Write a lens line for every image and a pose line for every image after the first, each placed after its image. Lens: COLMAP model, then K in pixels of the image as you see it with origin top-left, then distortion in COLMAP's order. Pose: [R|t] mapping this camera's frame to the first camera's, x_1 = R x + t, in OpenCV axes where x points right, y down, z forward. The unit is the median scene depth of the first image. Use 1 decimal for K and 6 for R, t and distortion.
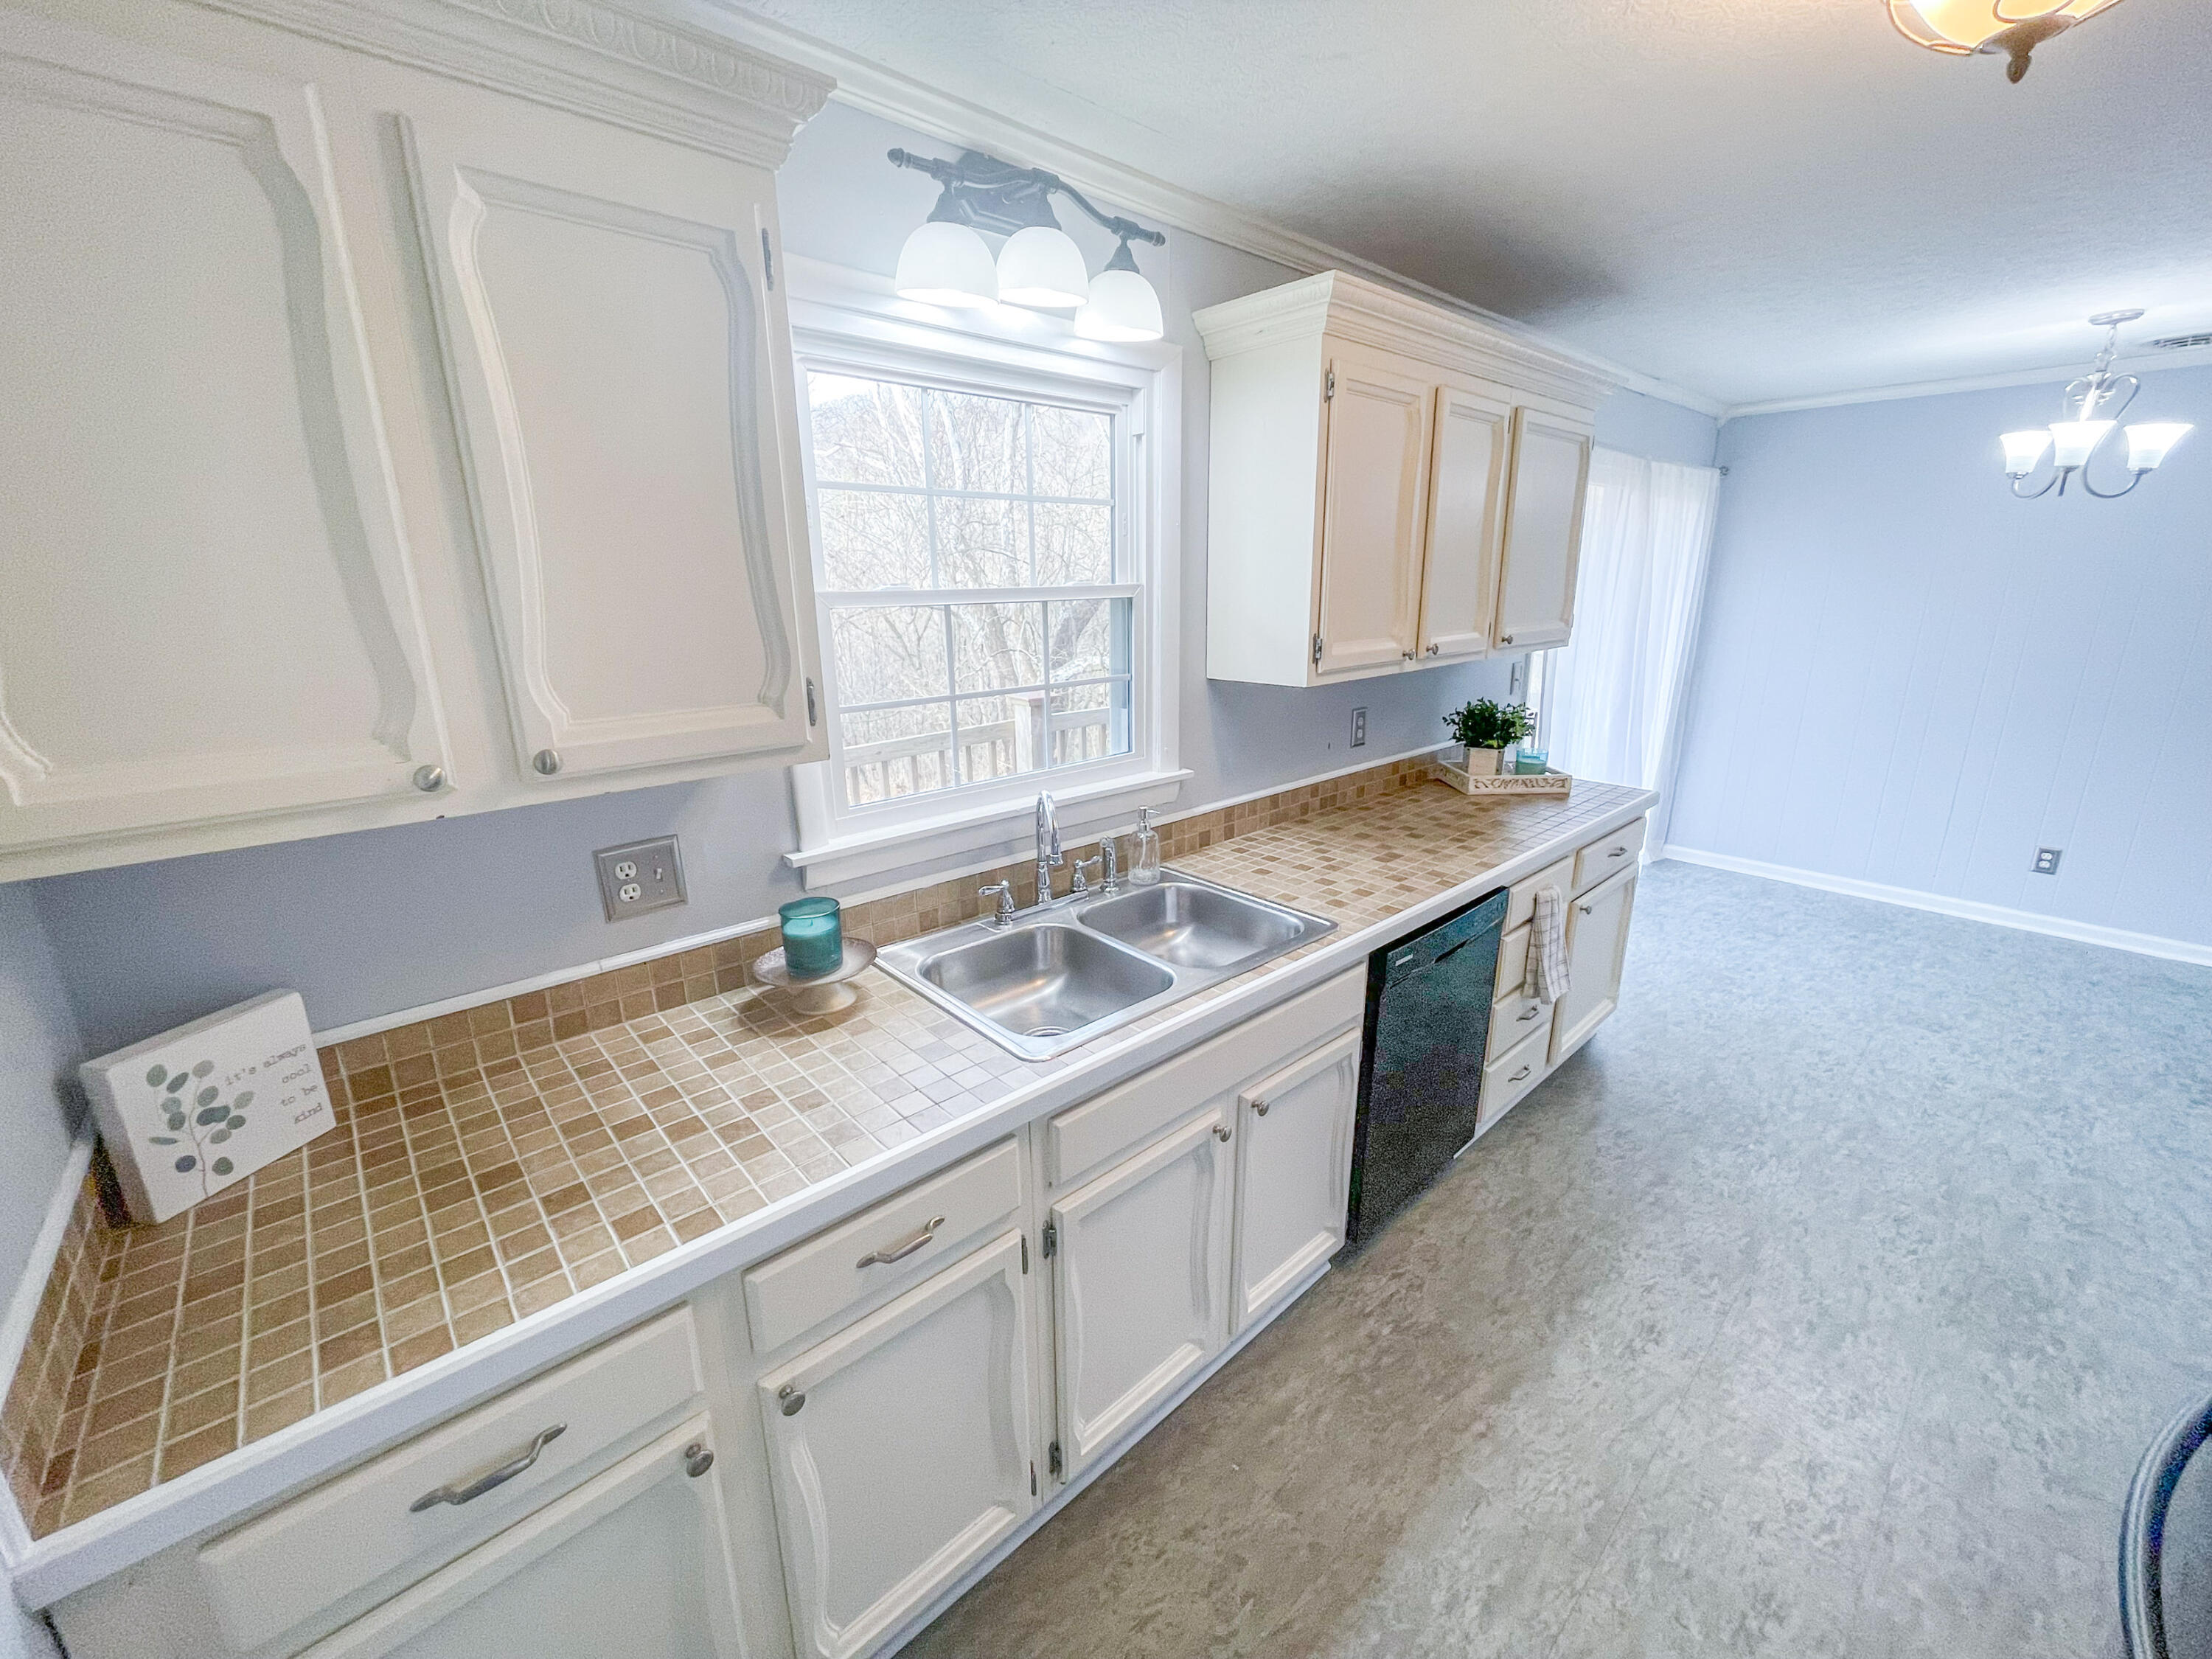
lens RADIAL K [[890.9, 0, 1104.3], [0, 890.9, 820.2], [0, 0, 1]] dist [-0.002975, -0.000070]
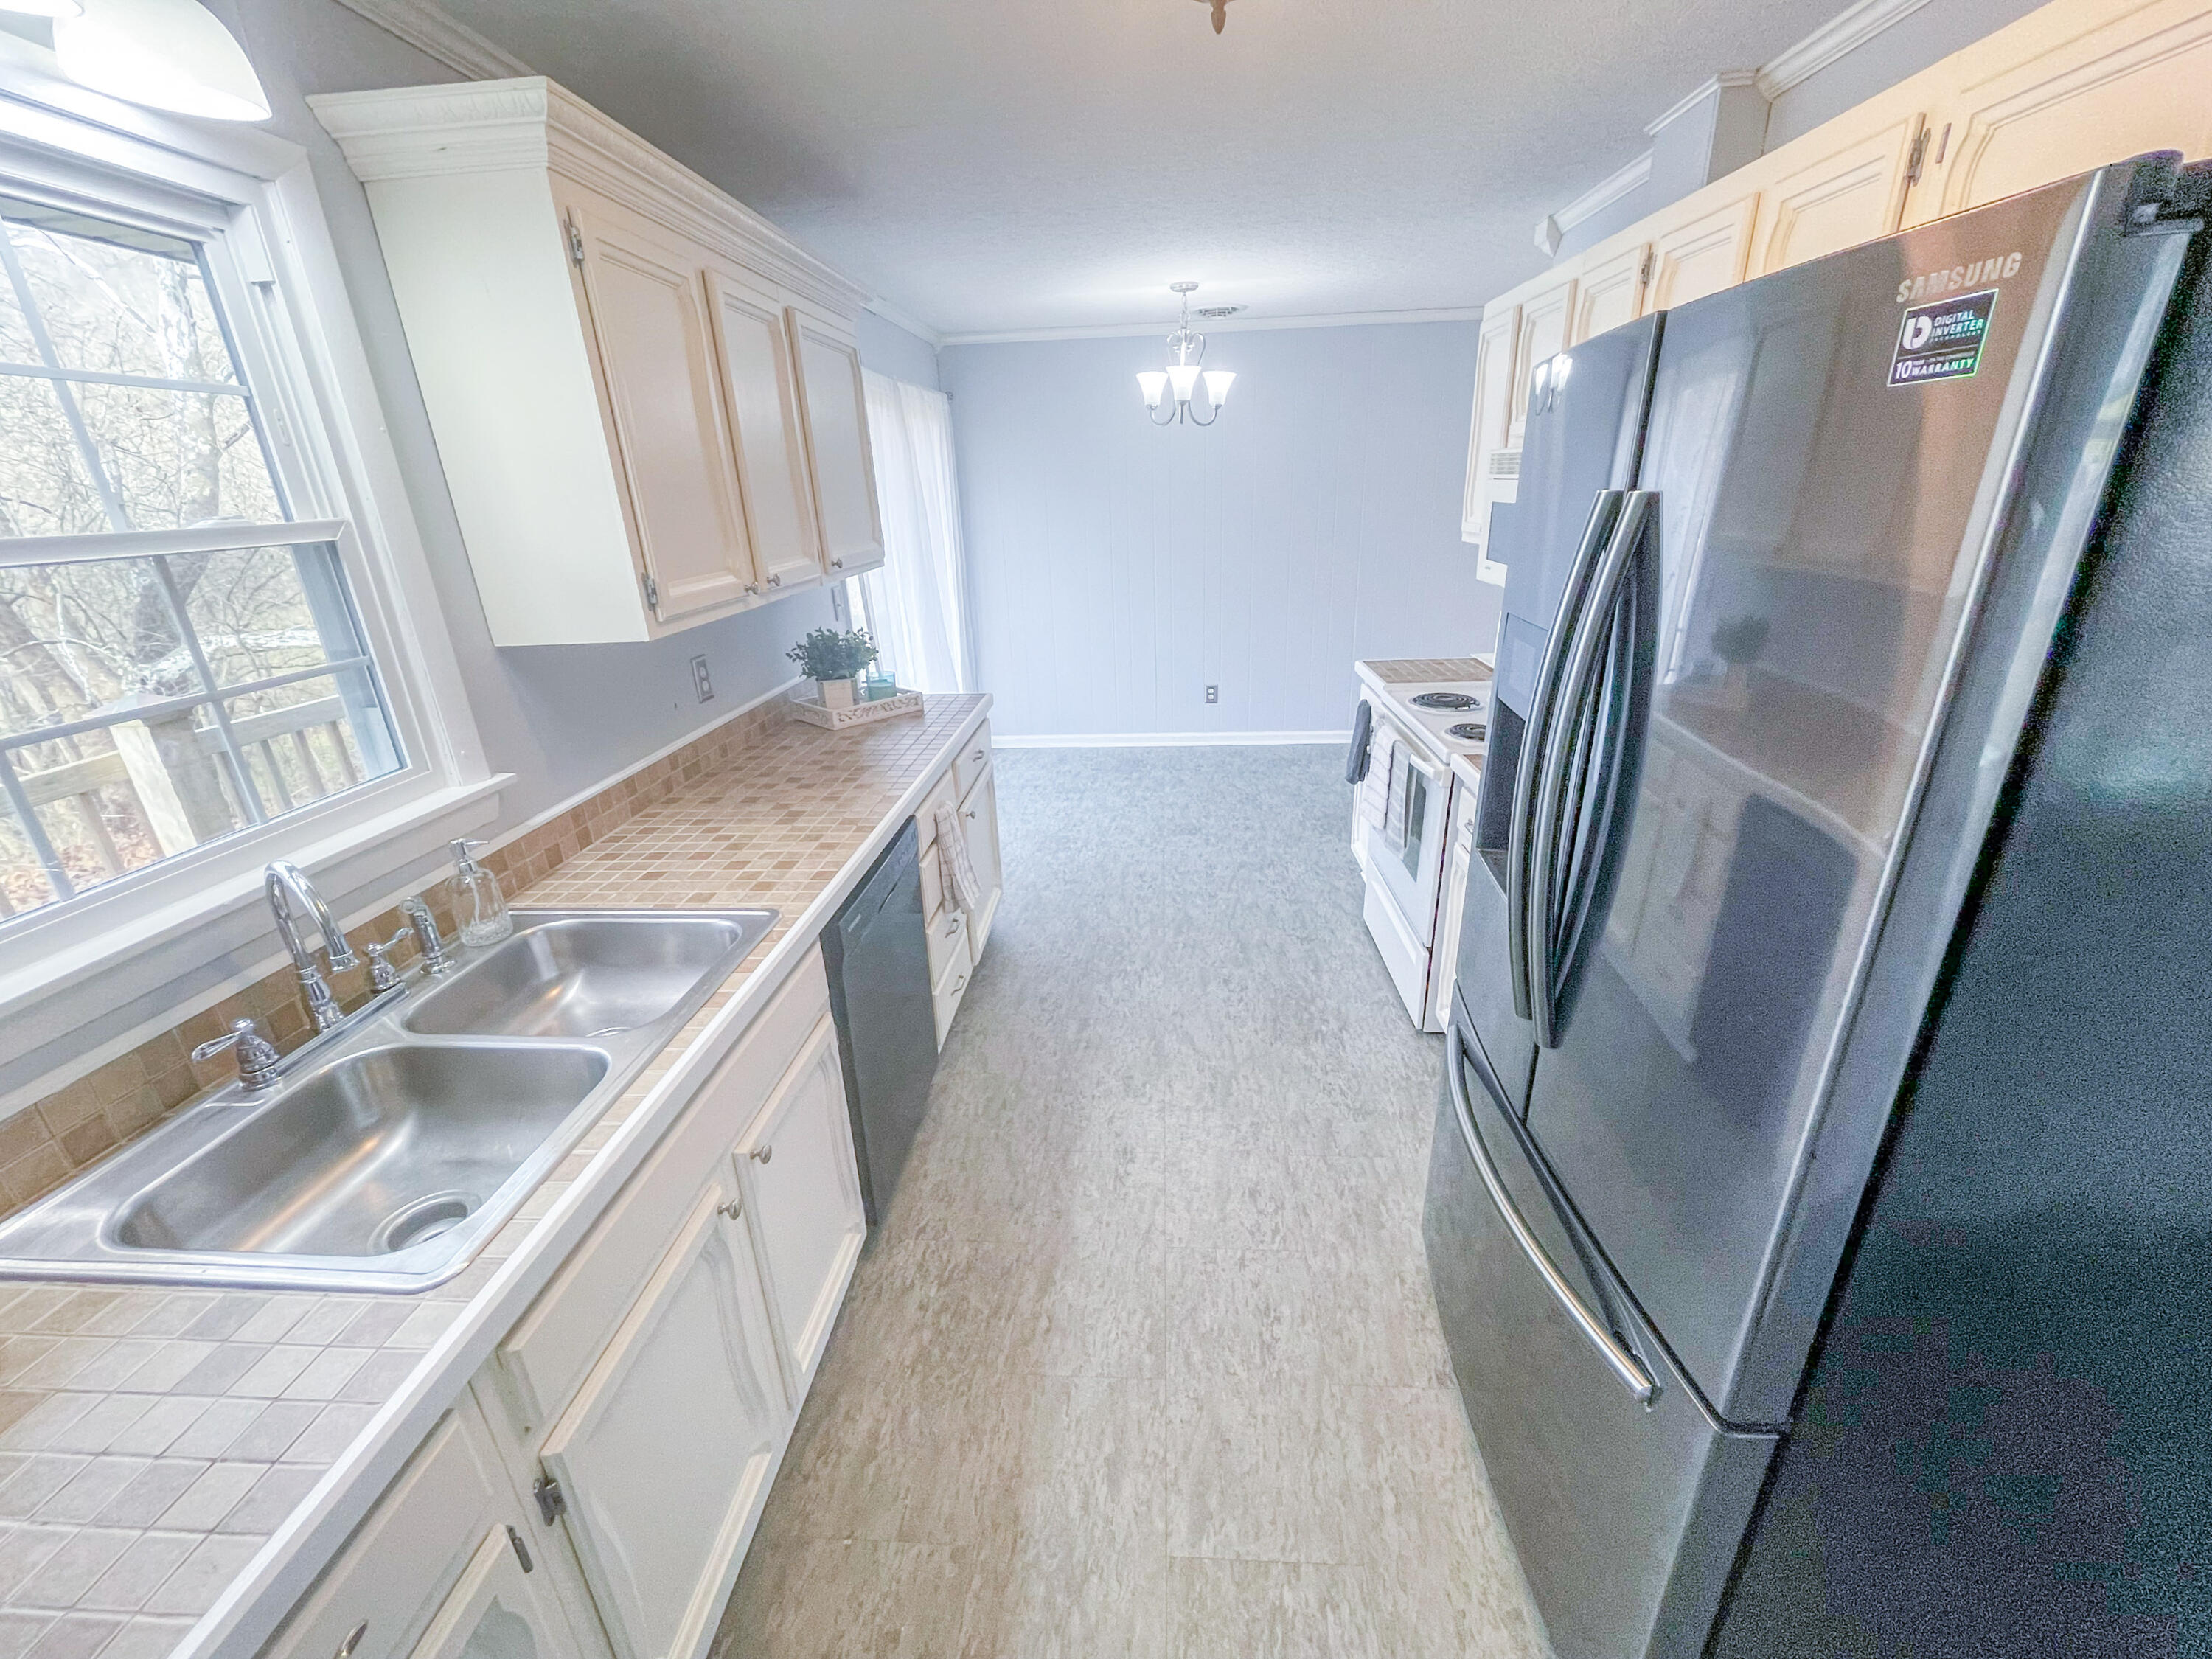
lens RADIAL K [[890.9, 0, 1104.3], [0, 890.9, 820.2], [0, 0, 1]] dist [-0.002975, -0.000070]
pose [[0.716537, -0.261497, 0.646679, -0.038516], [0.212539, 0.964837, 0.154651, -0.028537], [-0.664381, 0.026632, 0.746920, 0.123092]]
